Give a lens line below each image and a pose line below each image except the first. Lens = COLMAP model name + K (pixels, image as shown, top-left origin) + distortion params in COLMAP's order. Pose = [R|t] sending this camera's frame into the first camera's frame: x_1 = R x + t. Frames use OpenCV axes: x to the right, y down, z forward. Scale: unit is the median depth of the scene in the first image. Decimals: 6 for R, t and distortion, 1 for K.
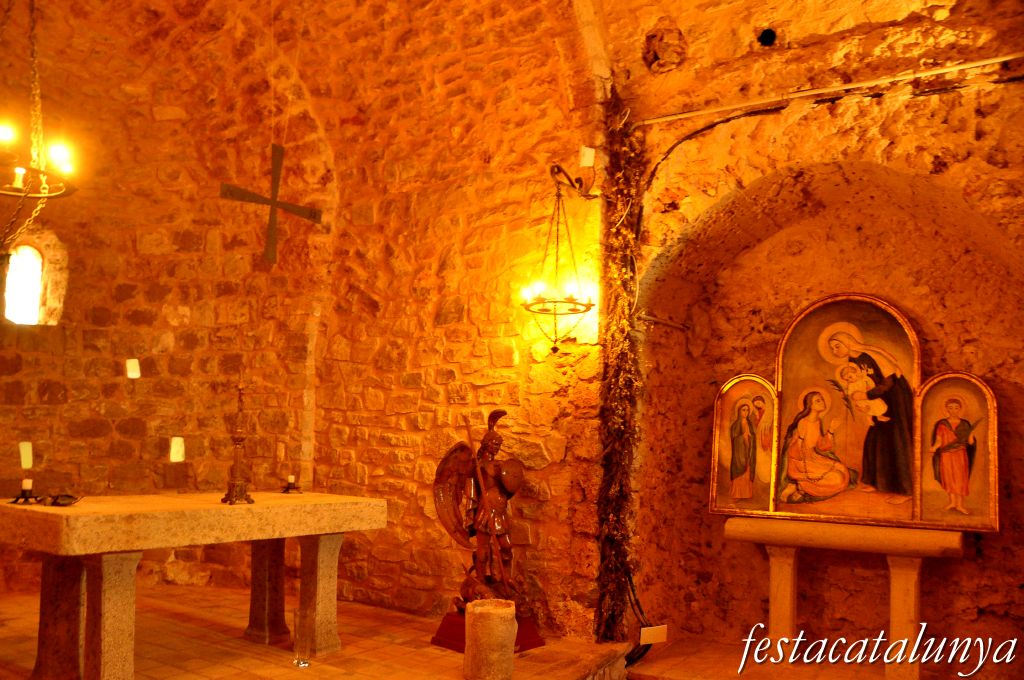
lens RADIAL K [[796.8, 0, 512.0], [0, 796.8, 340.0], [0, 0, 1]] dist [-0.073375, -0.000752]
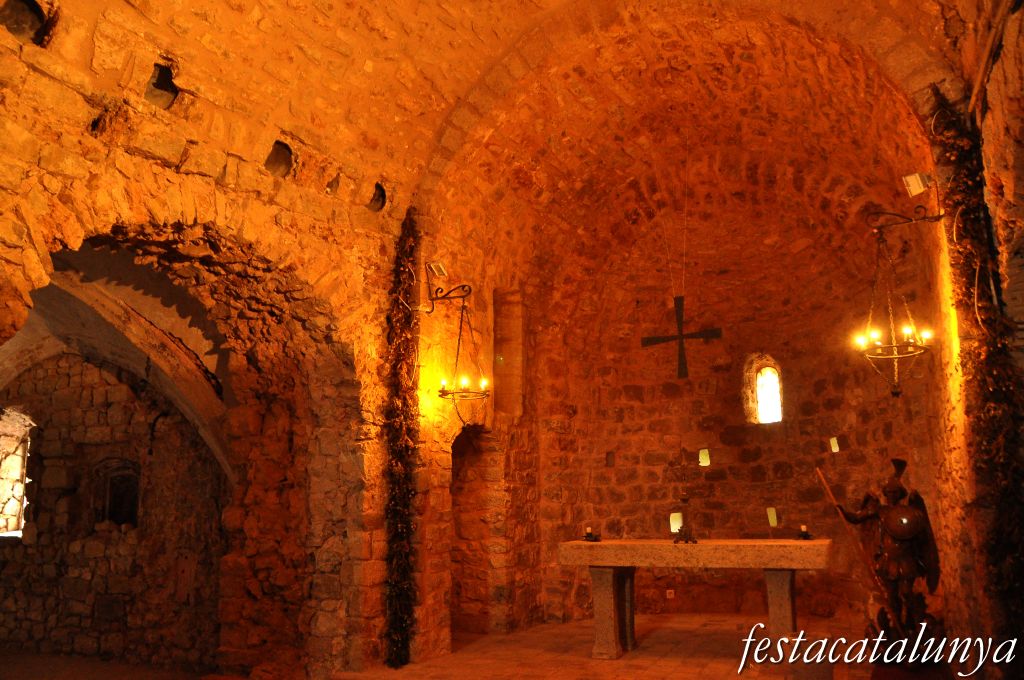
lens RADIAL K [[792.5, 0, 512.0], [0, 792.5, 340.0], [0, 0, 1]] dist [-0.041262, -0.000029]
pose [[0.202560, -0.230613, -0.951728, 0.677413], [0.147265, 0.967997, -0.203212, 0.055702], [0.968133, -0.098994, 0.230039, 0.230945]]
